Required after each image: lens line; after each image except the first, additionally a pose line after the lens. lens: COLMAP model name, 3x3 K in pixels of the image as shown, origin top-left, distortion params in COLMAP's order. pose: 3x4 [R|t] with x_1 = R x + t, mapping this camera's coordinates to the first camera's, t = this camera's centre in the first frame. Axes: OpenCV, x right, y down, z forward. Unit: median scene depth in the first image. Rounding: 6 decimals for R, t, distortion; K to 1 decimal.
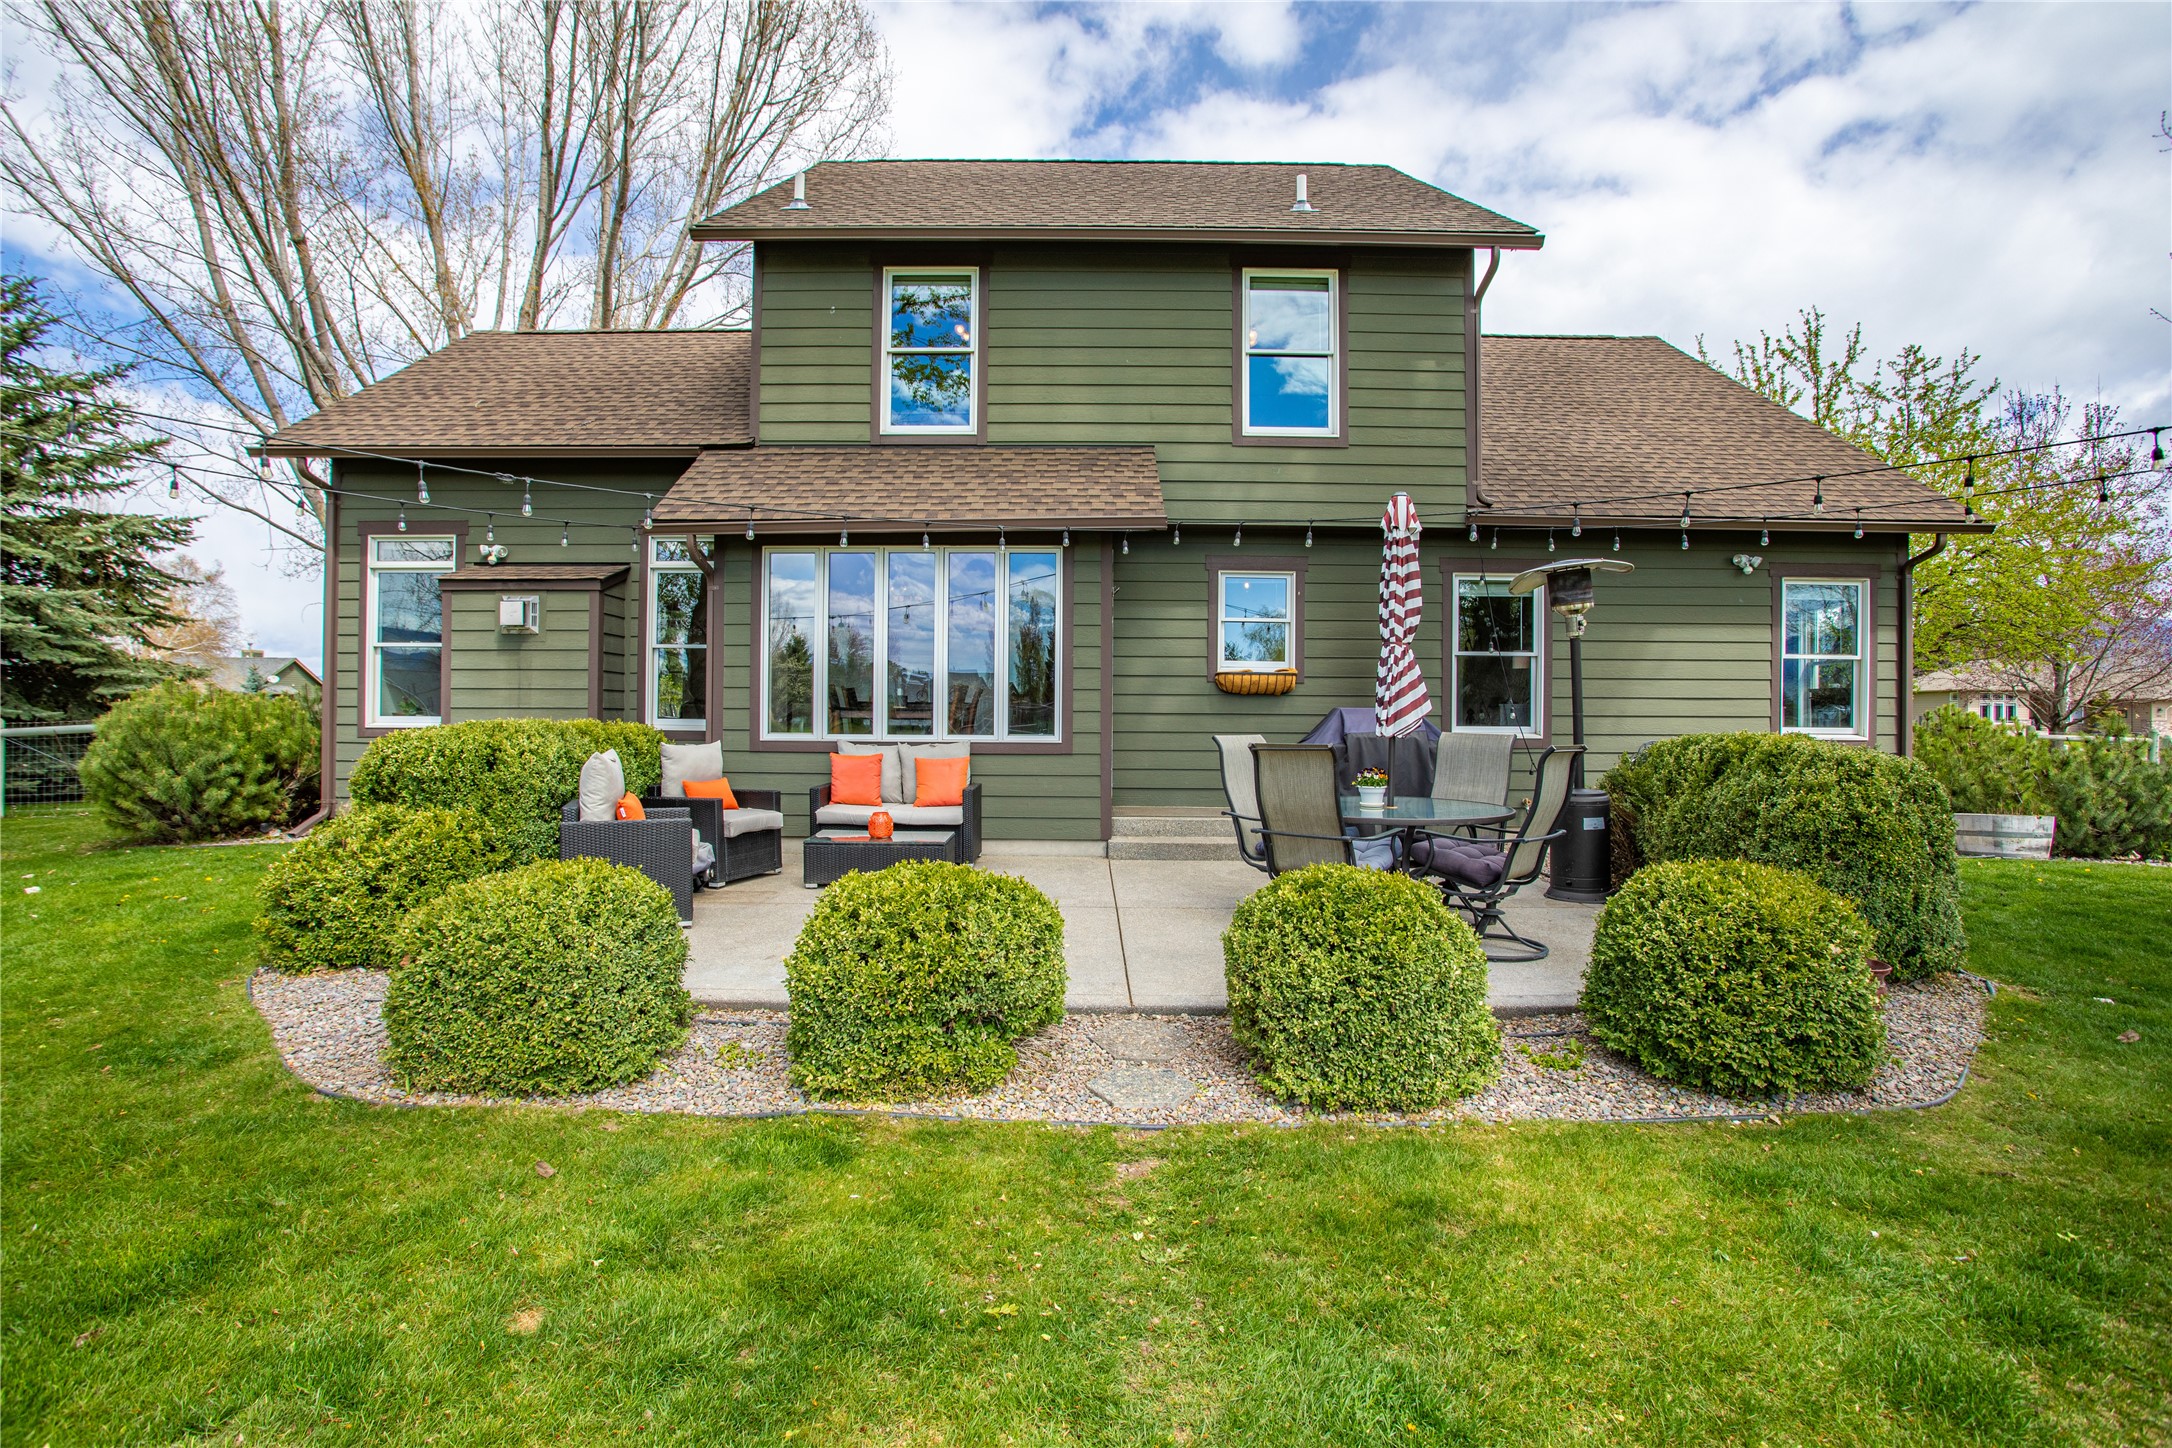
lens RADIAL K [[1053.8, 0, 1085.6], [0, 1053.8, 710.1], [0, 0, 1]] dist [0.005611, 0.001120]
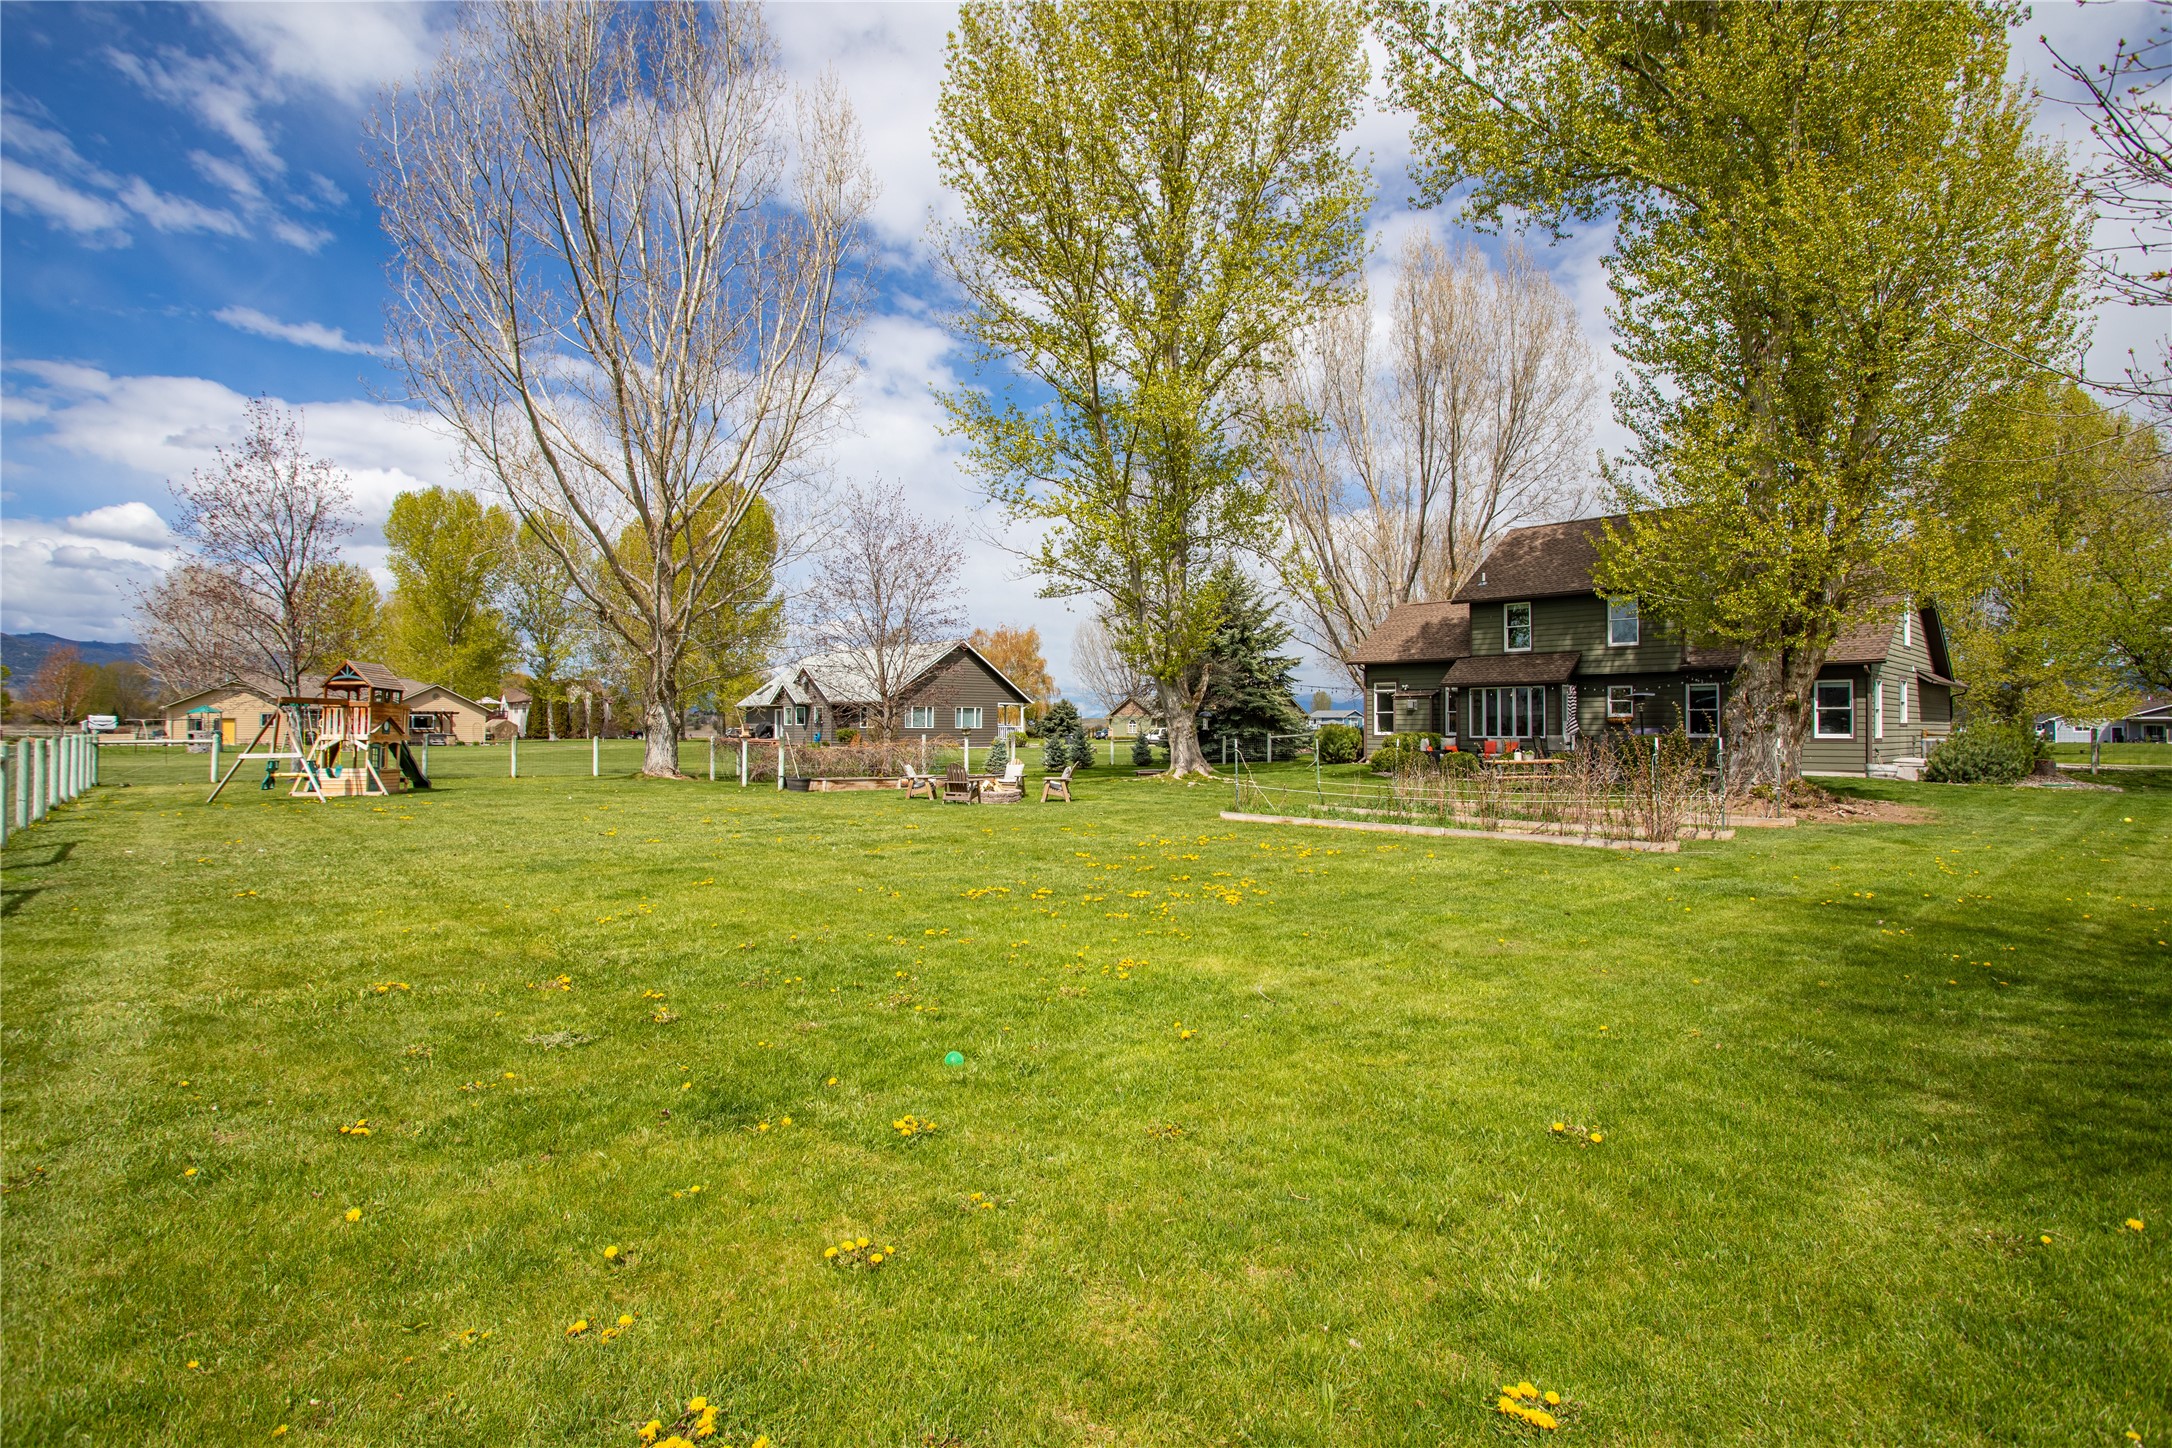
lens RADIAL K [[1024.4, 0, 1108.7], [0, 1024.4, 698.9], [0, 0, 1]] dist [0.003867, 0.001110]
pose [[0.704087, -0.028371, -0.709547, 1.263234], [0.019405, 0.999597, -0.020713, -0.055370], [0.709848, 0.000815, 0.704354, -2.282027]]
